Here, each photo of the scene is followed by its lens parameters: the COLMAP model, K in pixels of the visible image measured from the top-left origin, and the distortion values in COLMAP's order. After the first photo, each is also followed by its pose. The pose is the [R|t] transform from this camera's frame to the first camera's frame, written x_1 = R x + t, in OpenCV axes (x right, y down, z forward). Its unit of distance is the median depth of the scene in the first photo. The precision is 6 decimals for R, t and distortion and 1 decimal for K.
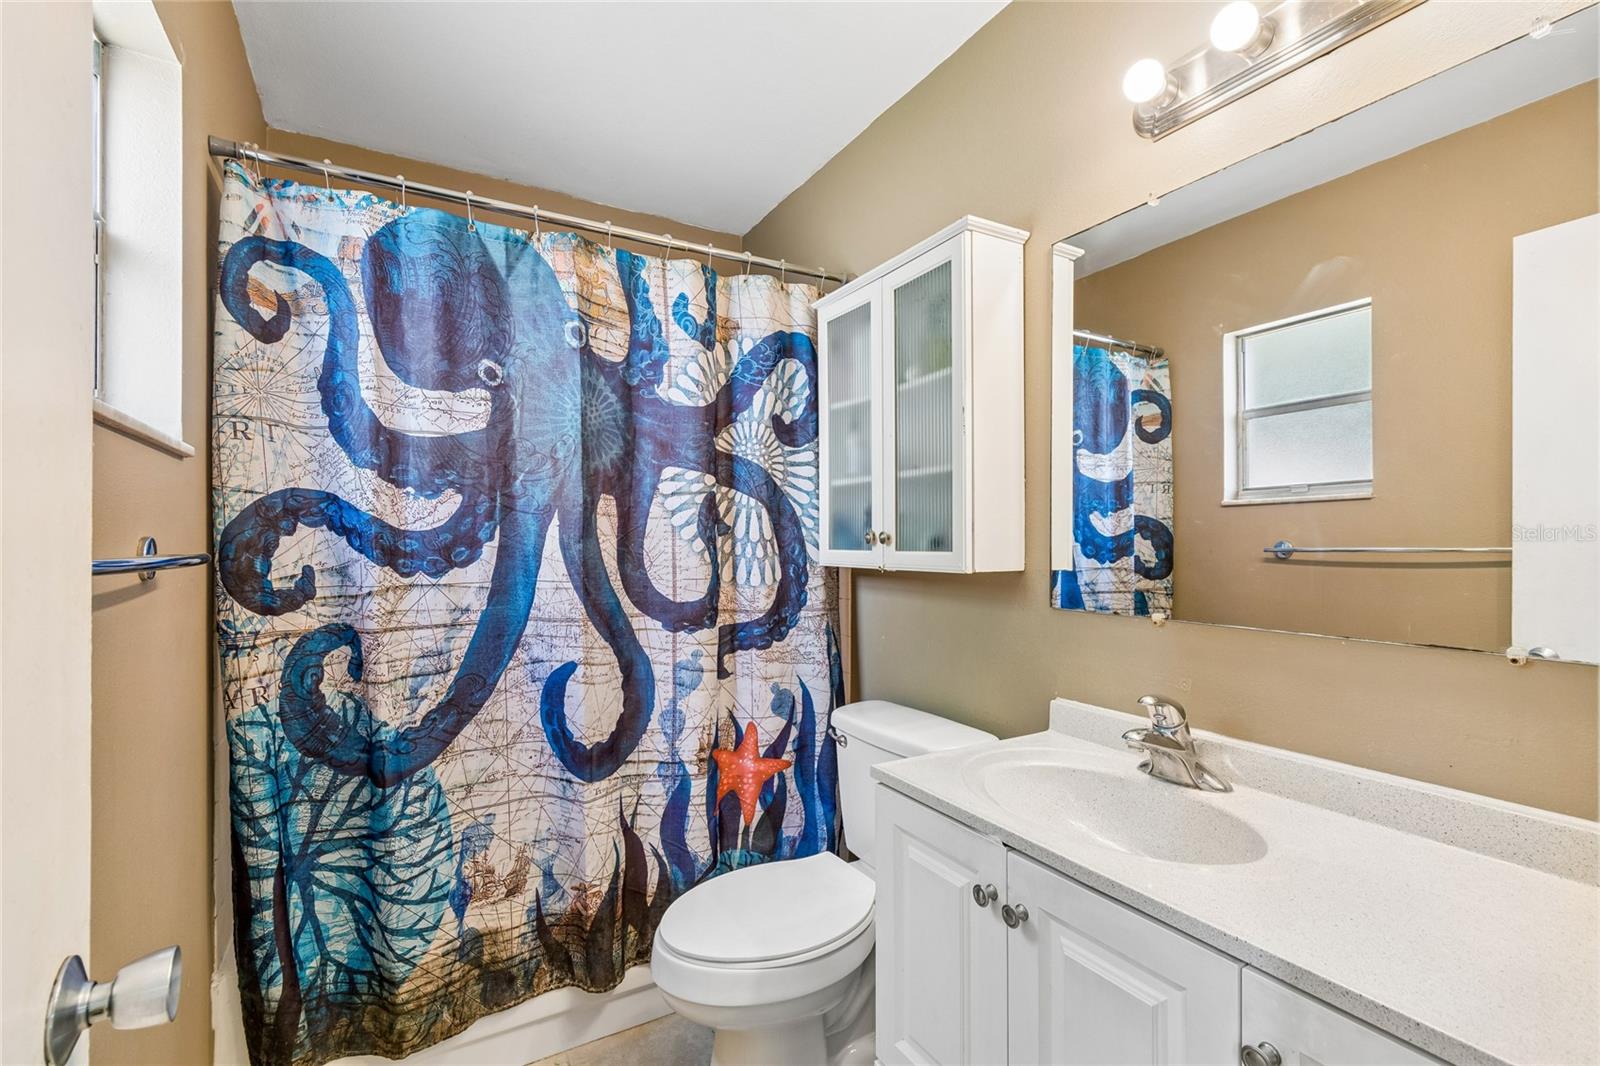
lens RADIAL K [[706.4, 0, 800.3], [0, 706.4, 539.8], [0, 0, 1]] dist [0.003245, -0.001334]
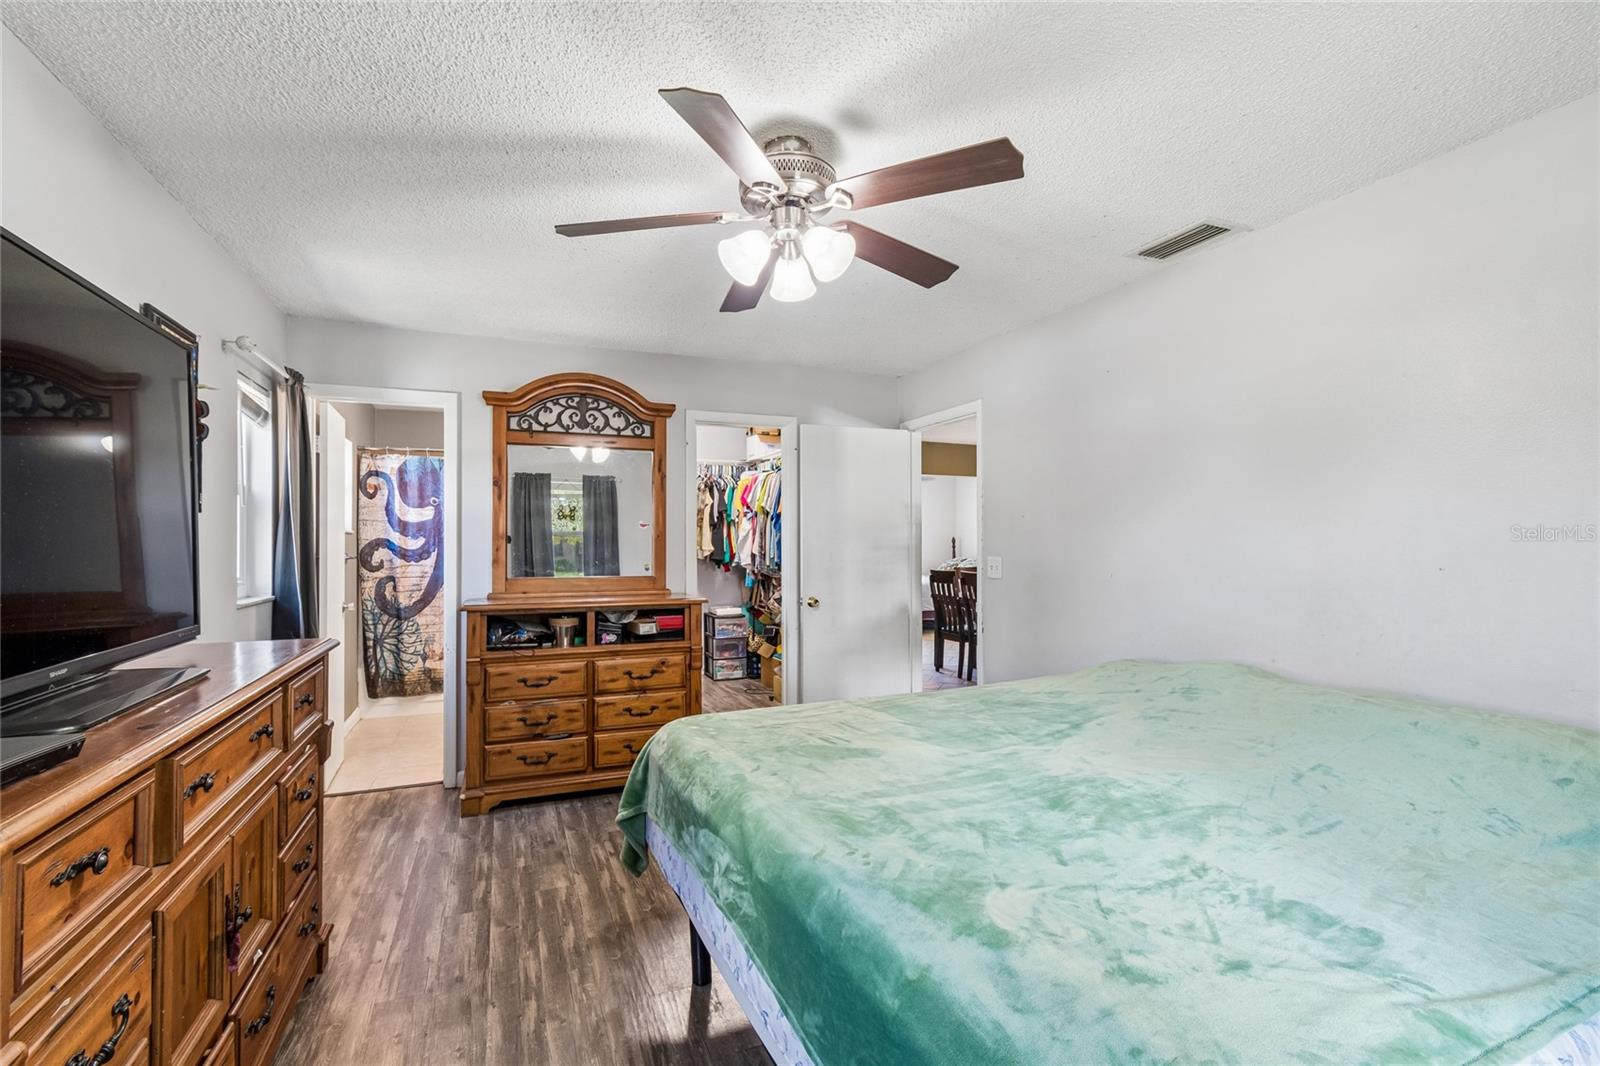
lens RADIAL K [[706.4, 0, 798.5], [0, 706.4, 534.0], [0, 0, 1]] dist [0.003245, -0.001334]
pose [[0.991070, -0.006250, -0.133193, 1.885815], [0.004816, 0.999927, -0.011084, -0.042031], [0.133253, 0.010343, 0.991028, -2.288436]]
